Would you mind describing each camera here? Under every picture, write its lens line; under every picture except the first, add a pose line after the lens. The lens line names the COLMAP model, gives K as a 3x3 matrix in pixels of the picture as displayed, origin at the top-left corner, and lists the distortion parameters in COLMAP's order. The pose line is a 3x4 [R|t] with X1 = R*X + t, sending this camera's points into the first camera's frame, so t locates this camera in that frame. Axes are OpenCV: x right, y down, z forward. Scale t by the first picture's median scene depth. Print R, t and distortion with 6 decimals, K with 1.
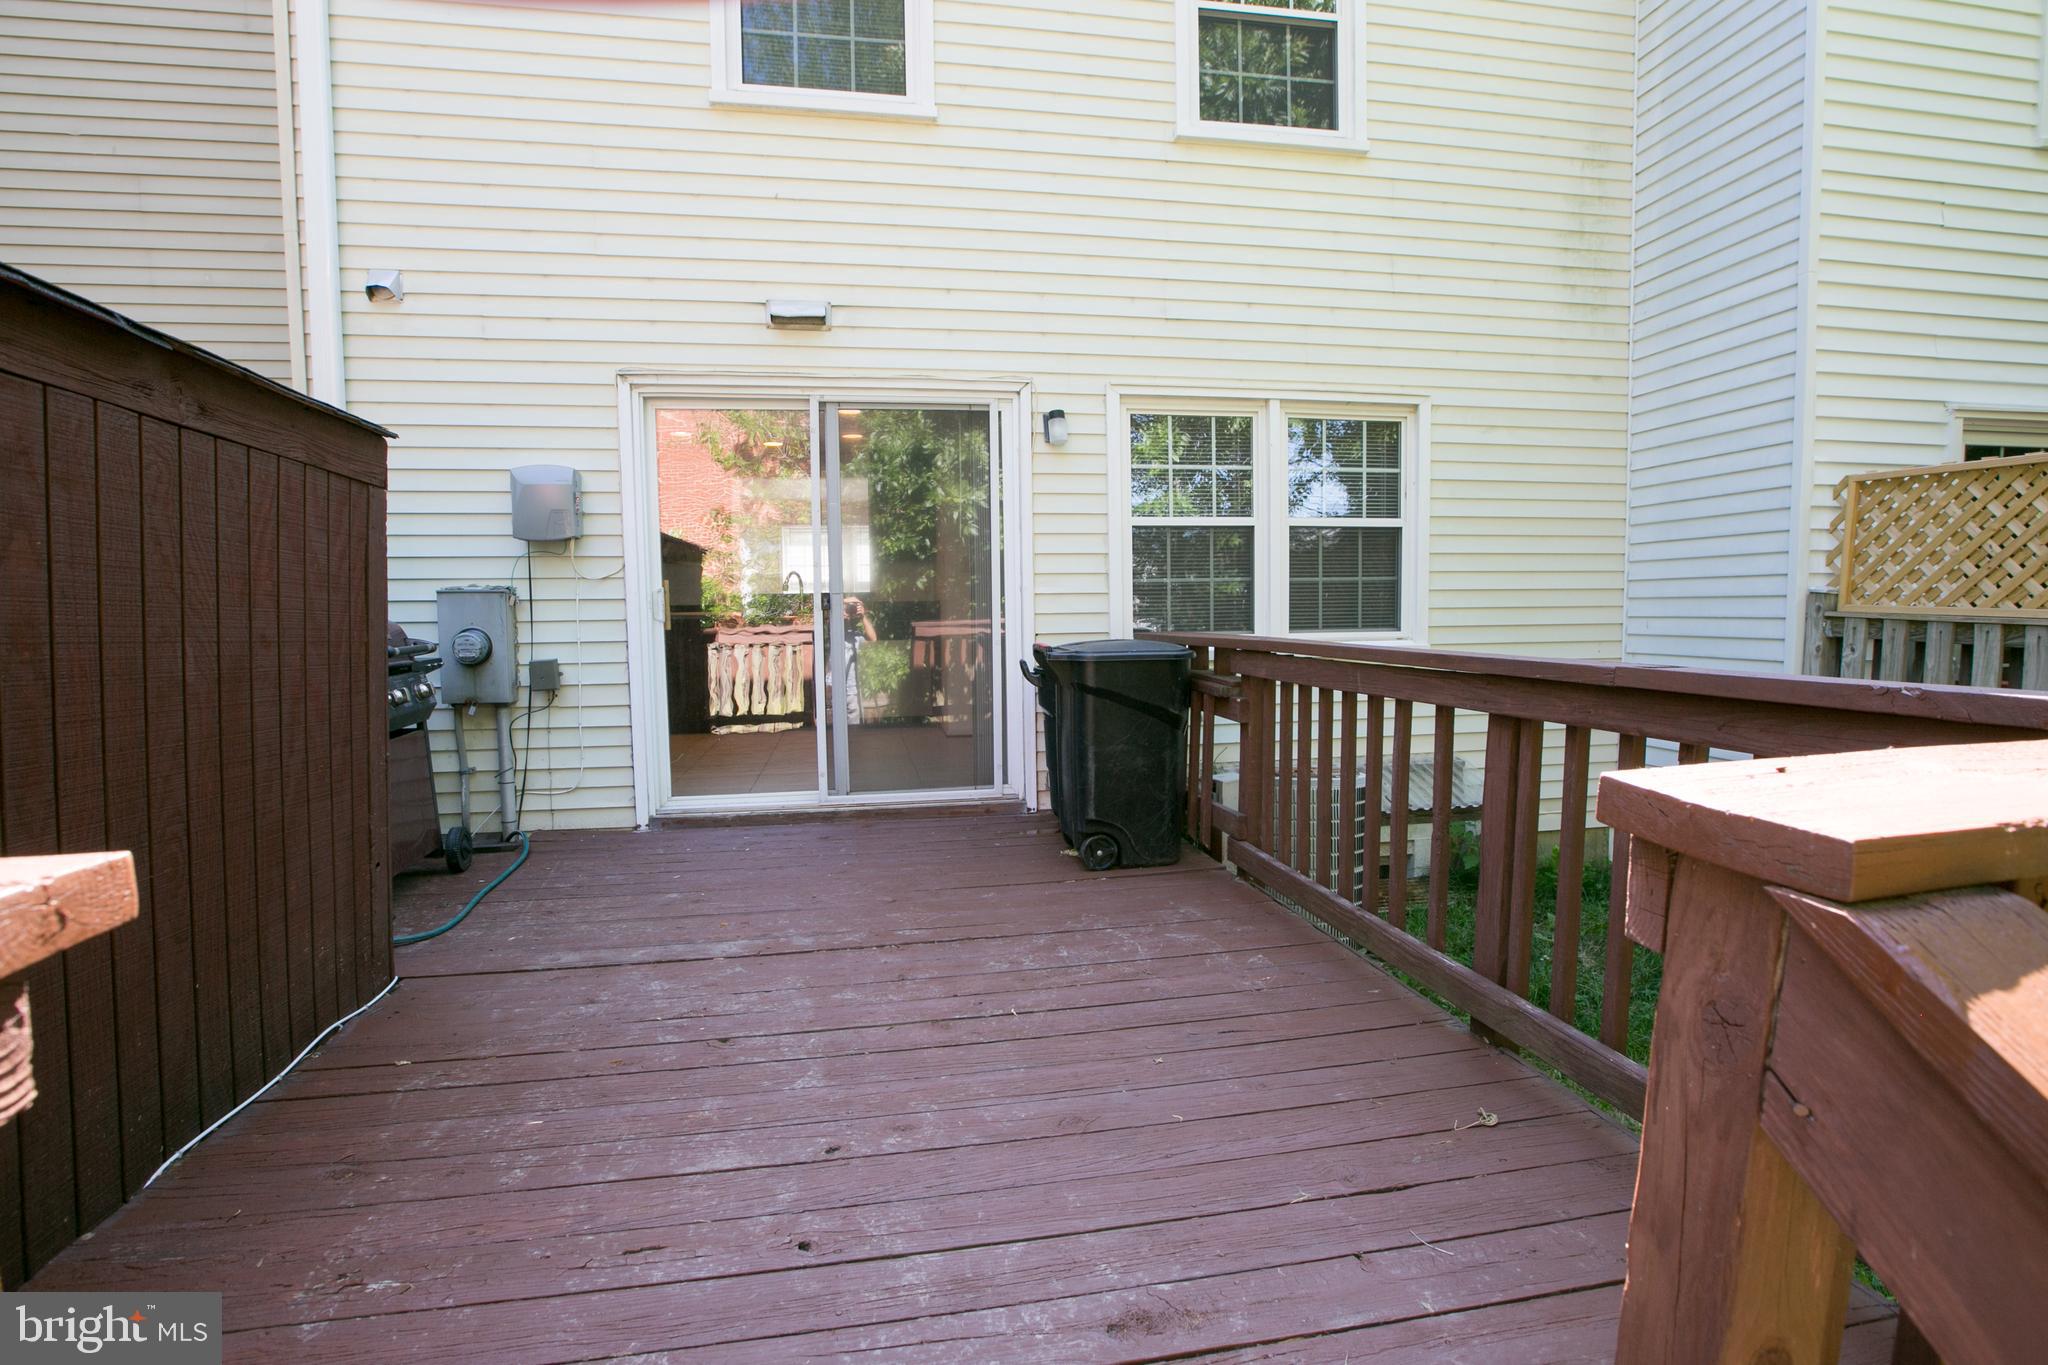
lens RADIAL K [[936.1, 0, 1024.0], [0, 936.1, 682.5], [0, 0, 1]] dist [-0.039836, 0.012609]
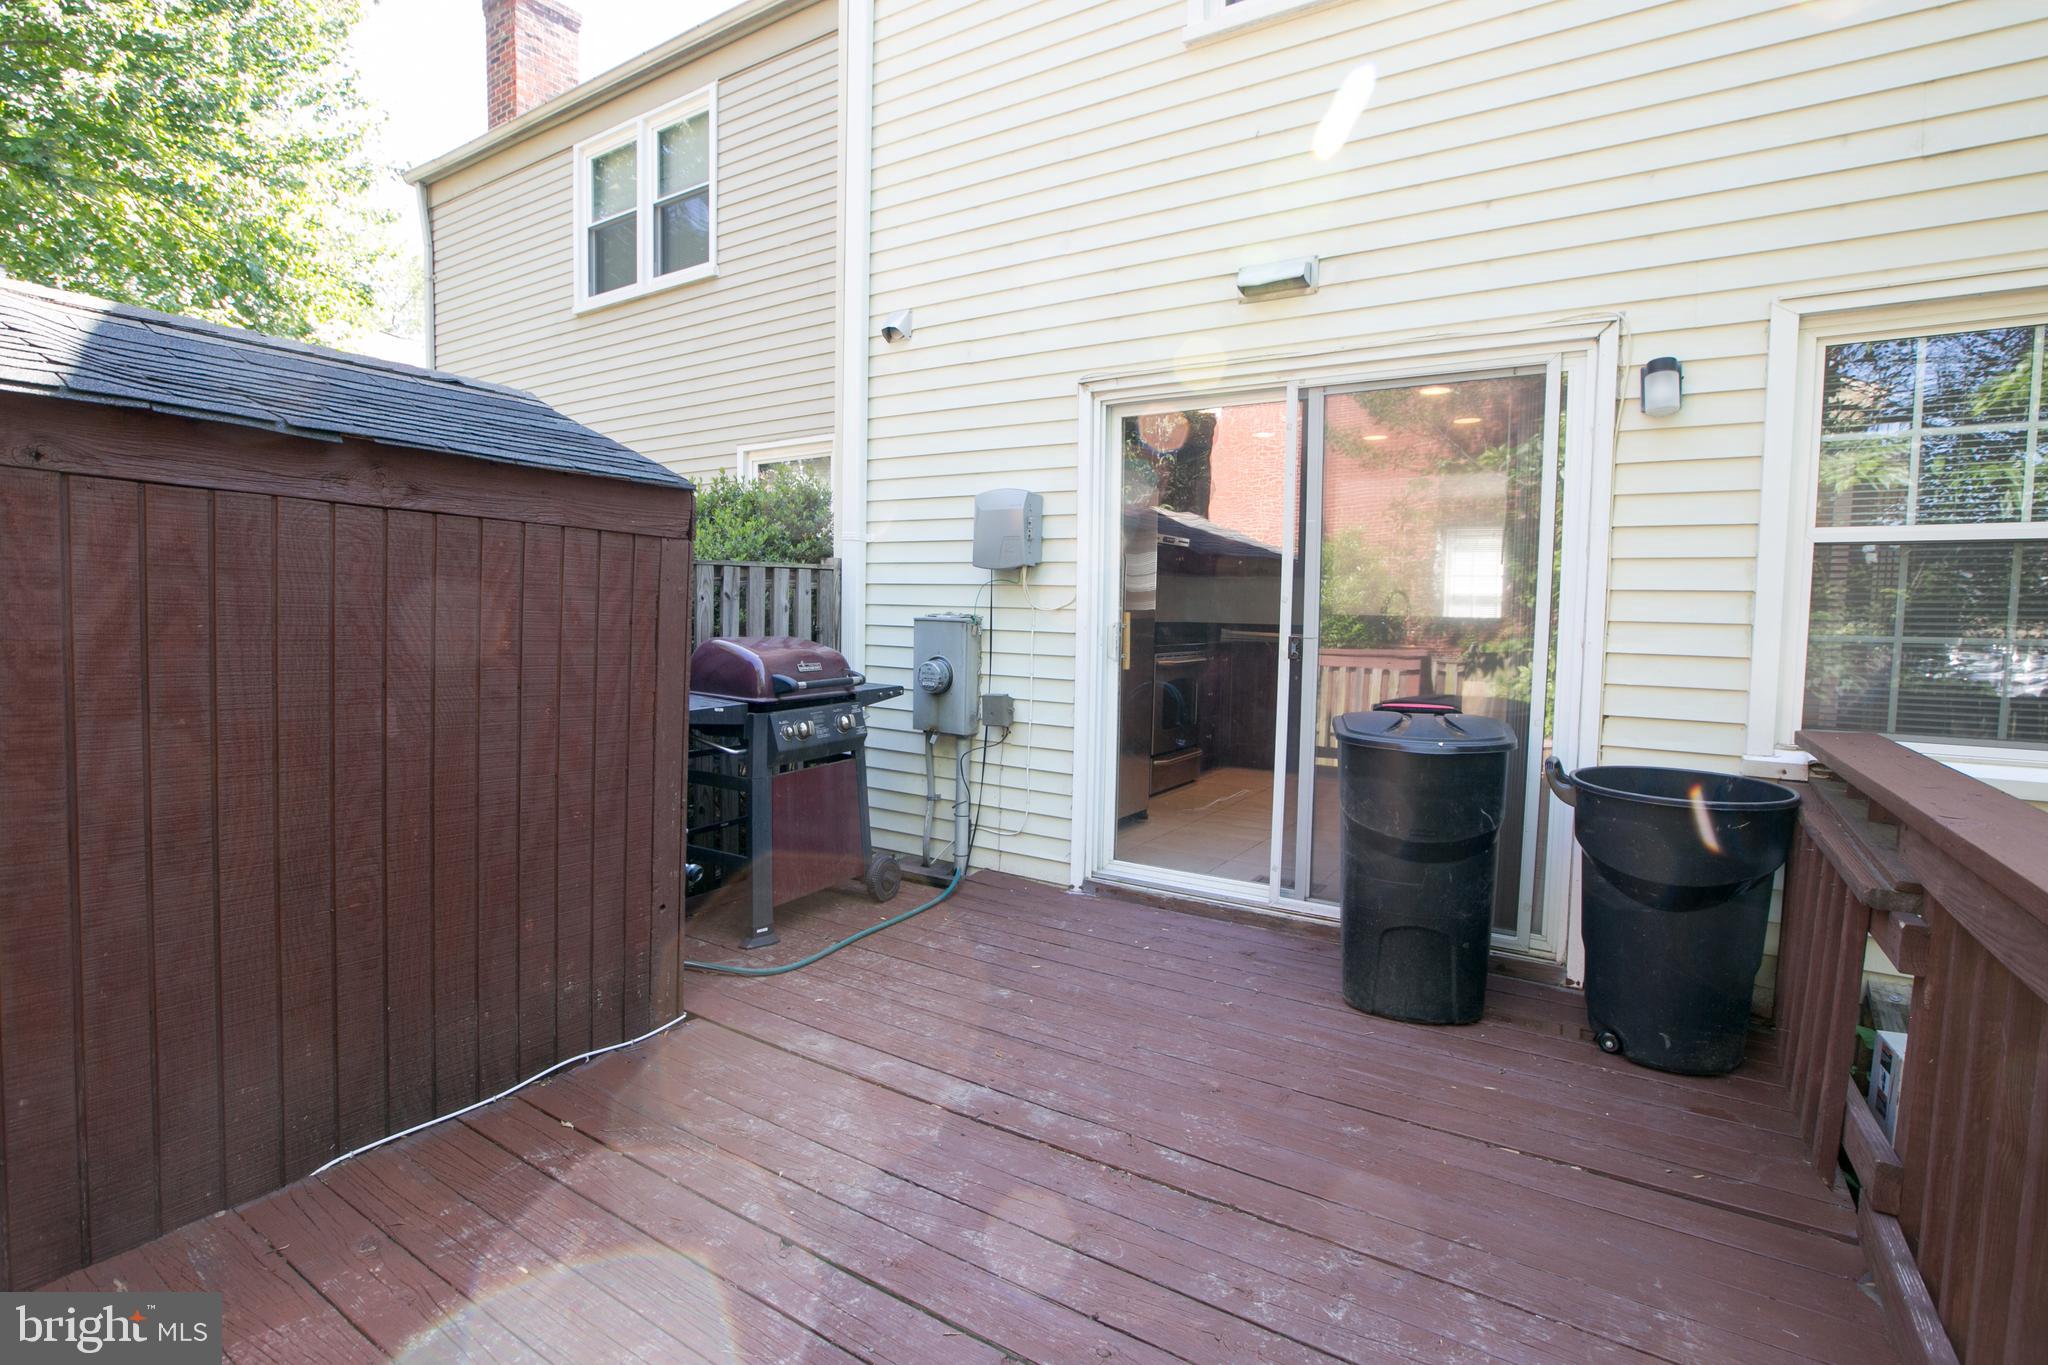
lens RADIAL K [[981.0, 0, 1024.0], [0, 981.0, 682.5], [0, 0, 1]] dist [-0.069973, 0.037672]
pose [[0.734776, 0.079273, -0.673661, 0.195223], [-0.079788, 0.996354, 0.030219, -0.075286], [0.673601, 0.031546, 0.738422, 0.302370]]
